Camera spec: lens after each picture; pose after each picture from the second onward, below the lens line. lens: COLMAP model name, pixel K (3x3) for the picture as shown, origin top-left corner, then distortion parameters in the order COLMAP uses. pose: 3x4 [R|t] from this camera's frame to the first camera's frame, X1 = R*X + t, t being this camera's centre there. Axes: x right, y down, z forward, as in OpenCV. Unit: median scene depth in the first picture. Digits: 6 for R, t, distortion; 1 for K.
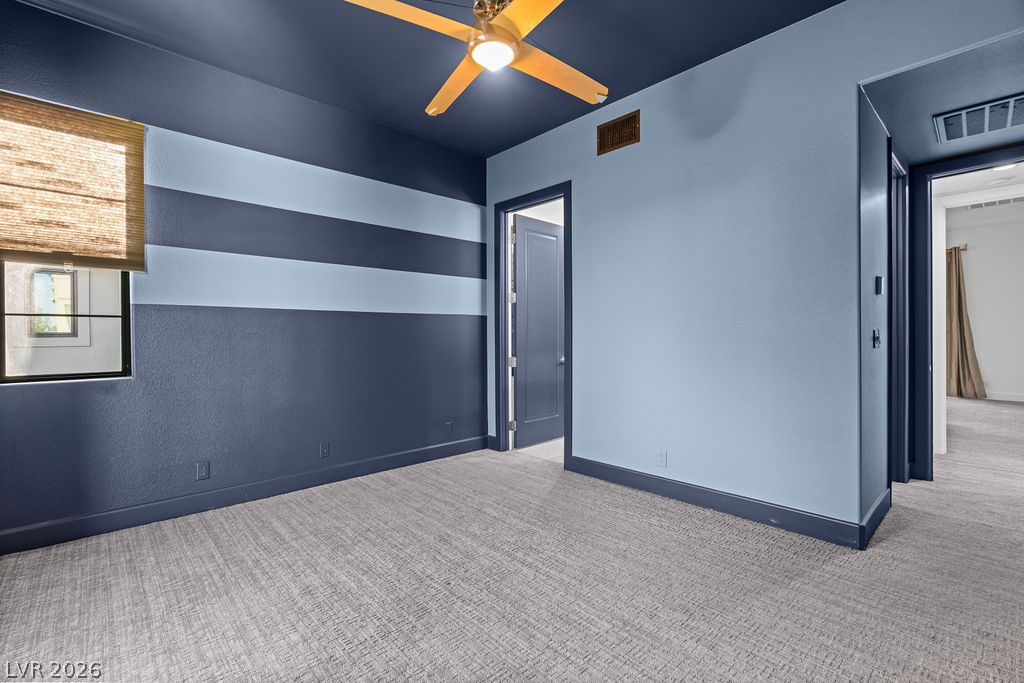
lens RADIAL K [[468.6, 0, 506.6], [0, 468.6, 339.2], [0, 0, 1]] dist [-0.005798, 0.001223]
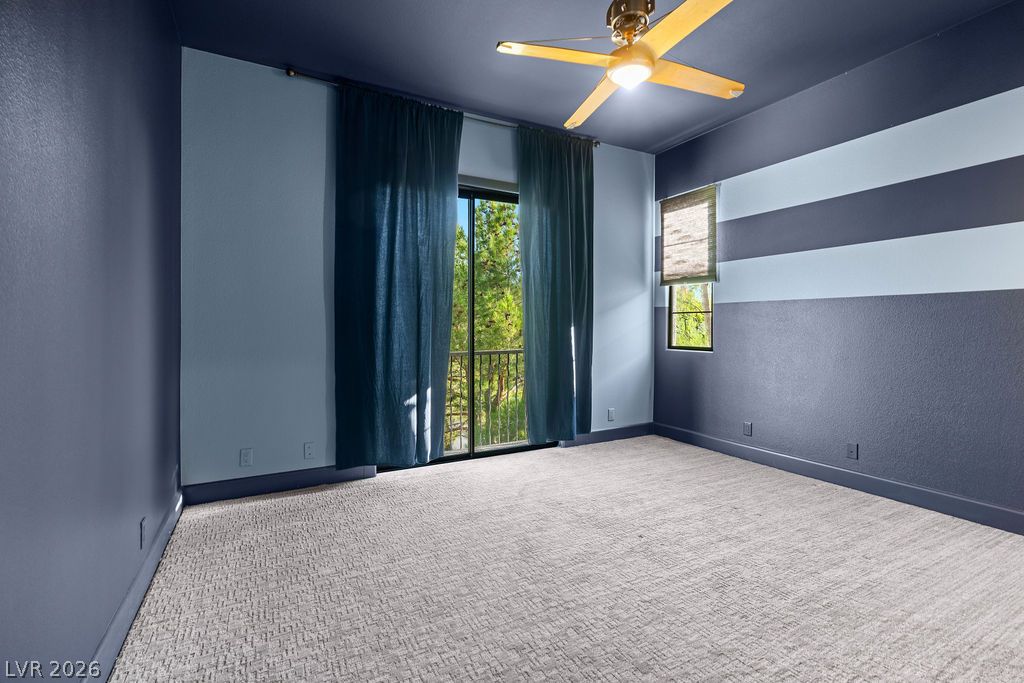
lens RADIAL K [[468.6, 0, 507.9], [0, 468.6, 333.2], [0, 0, 1]] dist [-0.005798, 0.001223]
pose [[-0.264737, 0.020550, -0.964102, 0.862195], [-0.006287, 0.999715, 0.023036, -0.011172], [0.964300, 0.012160, -0.264532, 0.776357]]
